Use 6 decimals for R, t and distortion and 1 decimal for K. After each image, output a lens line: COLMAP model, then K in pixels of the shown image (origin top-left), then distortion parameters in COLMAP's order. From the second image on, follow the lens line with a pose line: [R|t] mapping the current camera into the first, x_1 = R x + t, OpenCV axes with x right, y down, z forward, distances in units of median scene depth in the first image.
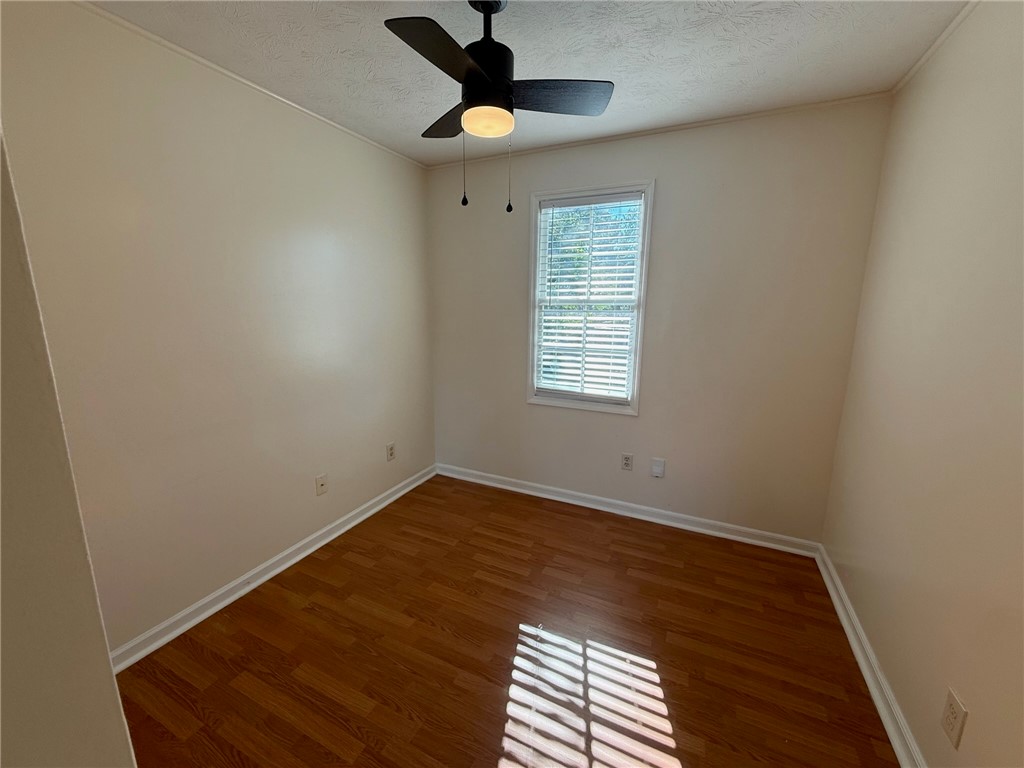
lens RADIAL K [[408.9, 0, 509.3], [0, 408.9, 383.2], [0, 0, 1]] dist [0.003409, -0.000183]
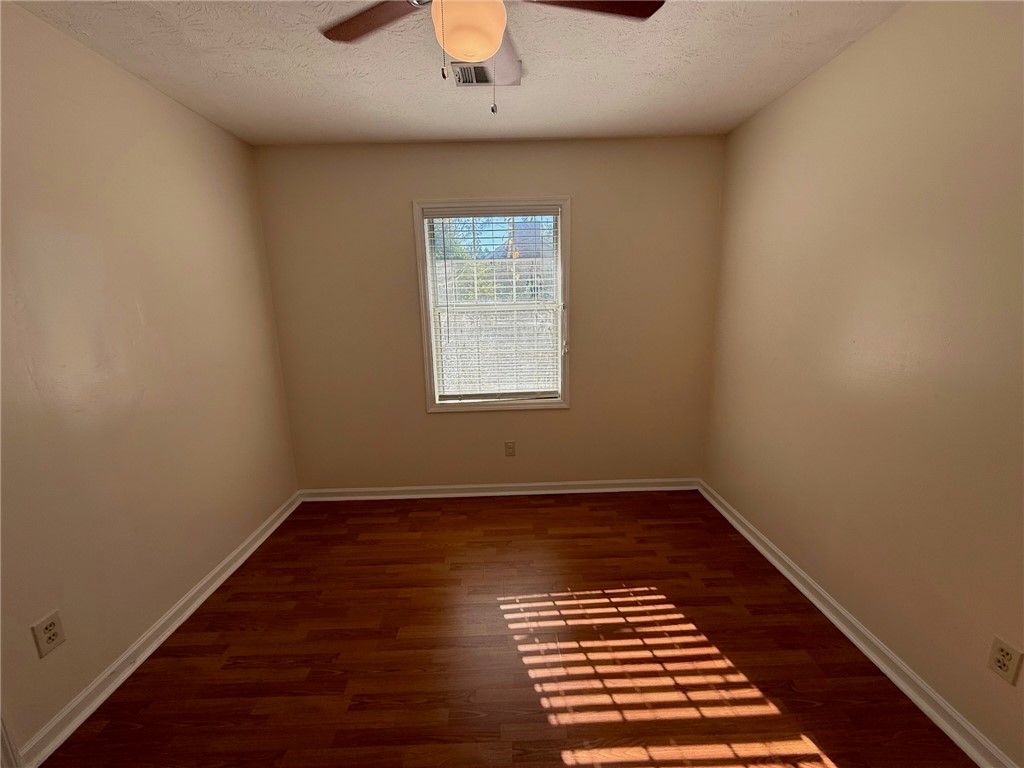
lens RADIAL K [[408.9, 0, 508.8], [0, 408.9, 388.4], [0, 0, 1]] dist [0.003409, -0.000183]
pose [[0.864251, -0.135141, 0.484568, -0.523463], [0.129175, 0.990560, 0.045867, -0.061843], [-0.486193, 0.022954, 0.873550, 0.136119]]
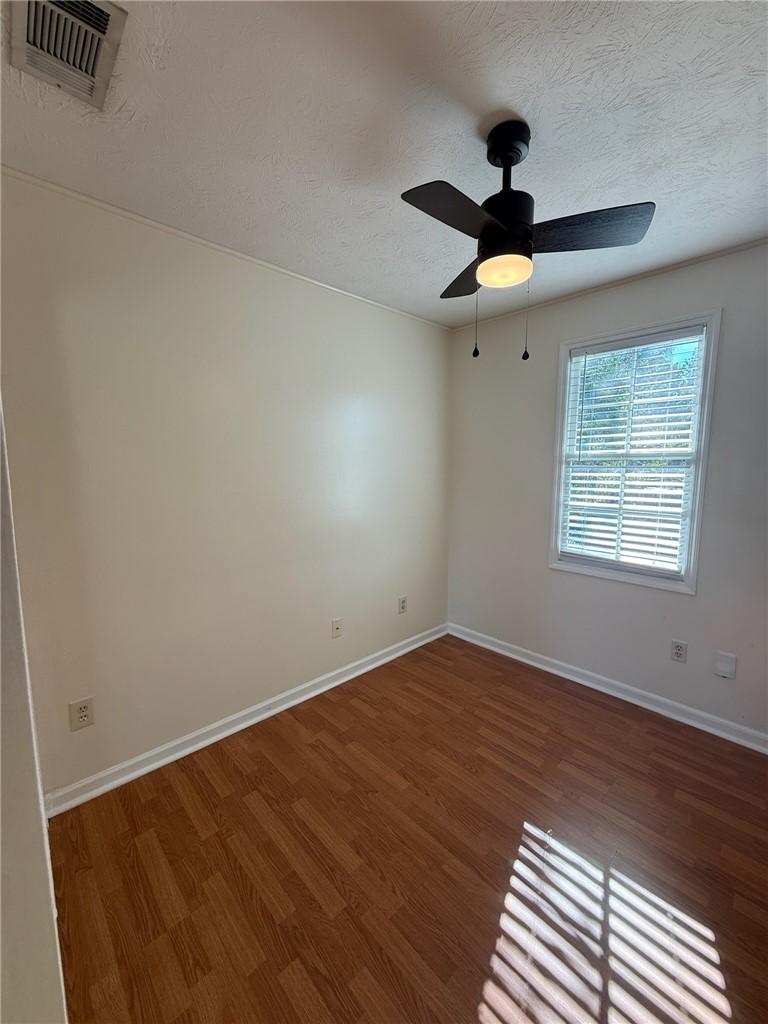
lens RADIAL K [[408.9, 0, 387.3], [0, 408.9, 510.1], [0, 0, 1]] dist [0.003409, -0.000183]
pose [[0.935229, 0.033679, -0.352439, 0.035720], [-0.061407, 0.995808, -0.067791, 0.007182], [0.348678, 0.085042, 0.933376, 0.030041]]
